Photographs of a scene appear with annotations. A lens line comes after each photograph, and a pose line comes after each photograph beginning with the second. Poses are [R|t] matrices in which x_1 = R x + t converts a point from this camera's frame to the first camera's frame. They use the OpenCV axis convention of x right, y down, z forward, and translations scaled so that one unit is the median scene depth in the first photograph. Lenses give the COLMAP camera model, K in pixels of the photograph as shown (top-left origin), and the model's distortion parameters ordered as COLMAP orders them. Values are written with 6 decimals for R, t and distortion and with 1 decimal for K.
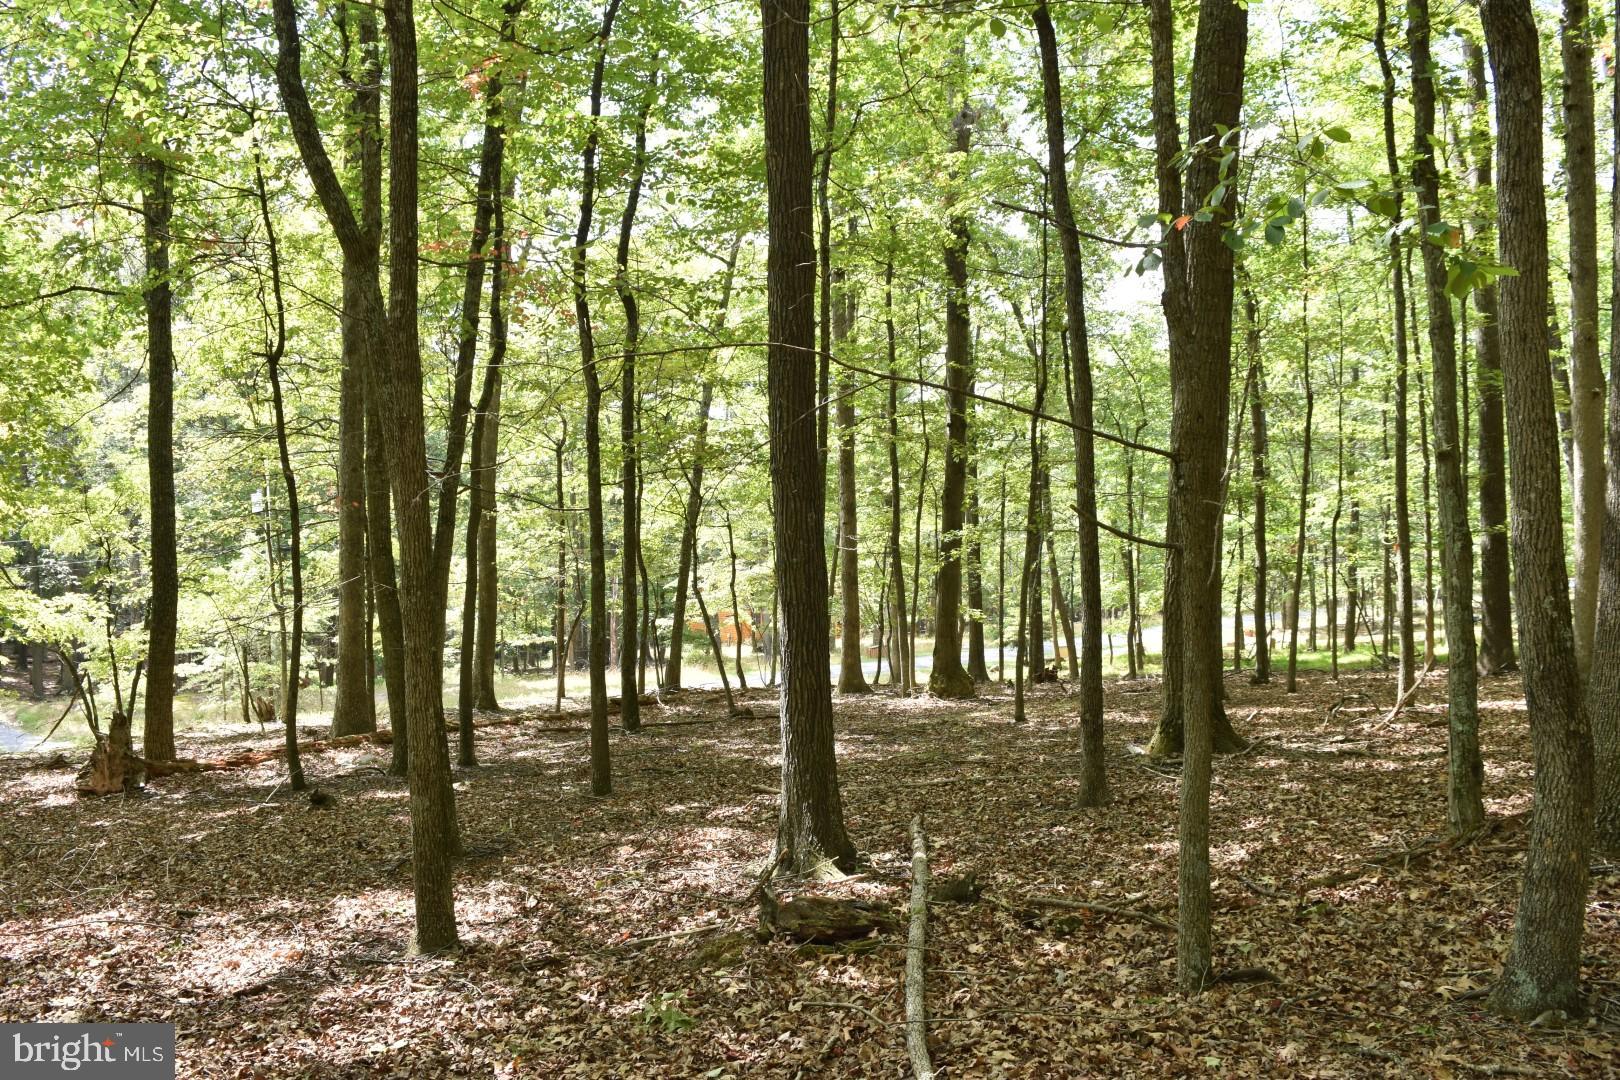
lens RADIAL K [[1267.8, 0, 811.9], [0, 1267.8, 540.1], [0, 0, 1]] dist [-0.093647, 0.025435]
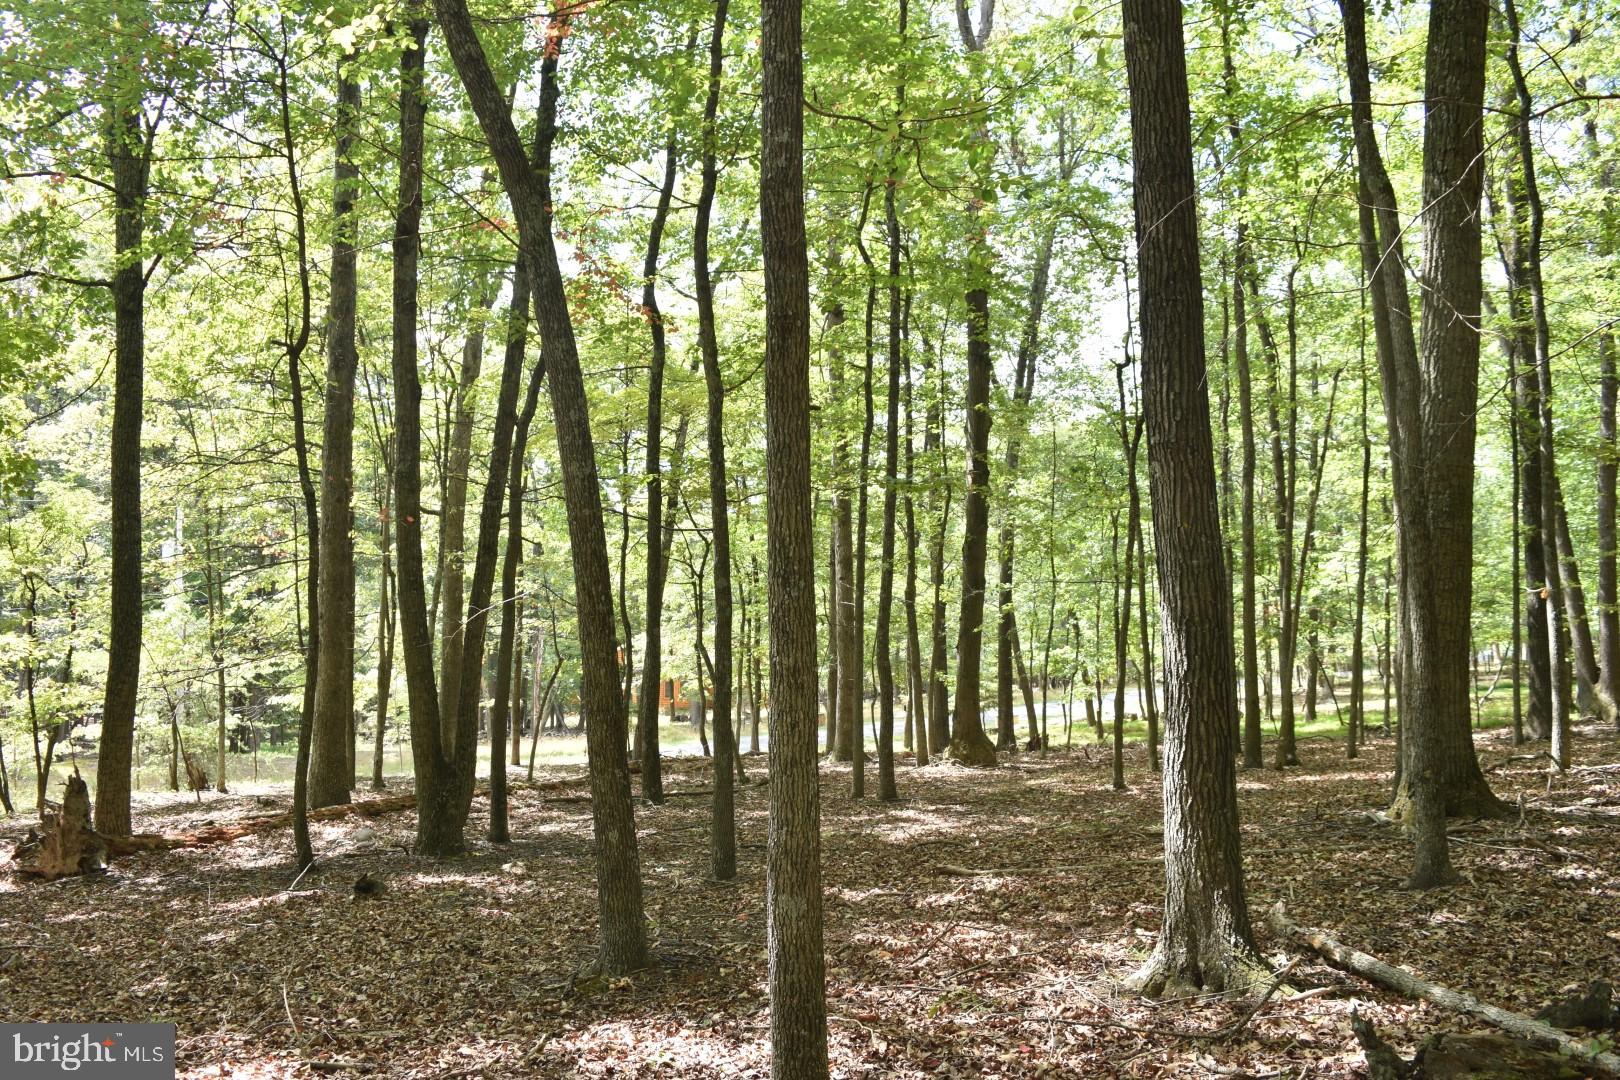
lens RADIAL K [[1267.8, 0, 807.6], [0, 1267.8, 545.1], [0, 0, 1]] dist [-0.093647, 0.025435]
pose [[0.996652, 0.016011, 0.080174, -0.125262], [-0.011819, 0.998551, -0.052494, 0.019641], [-0.080898, 0.051371, 0.995398, 0.119964]]
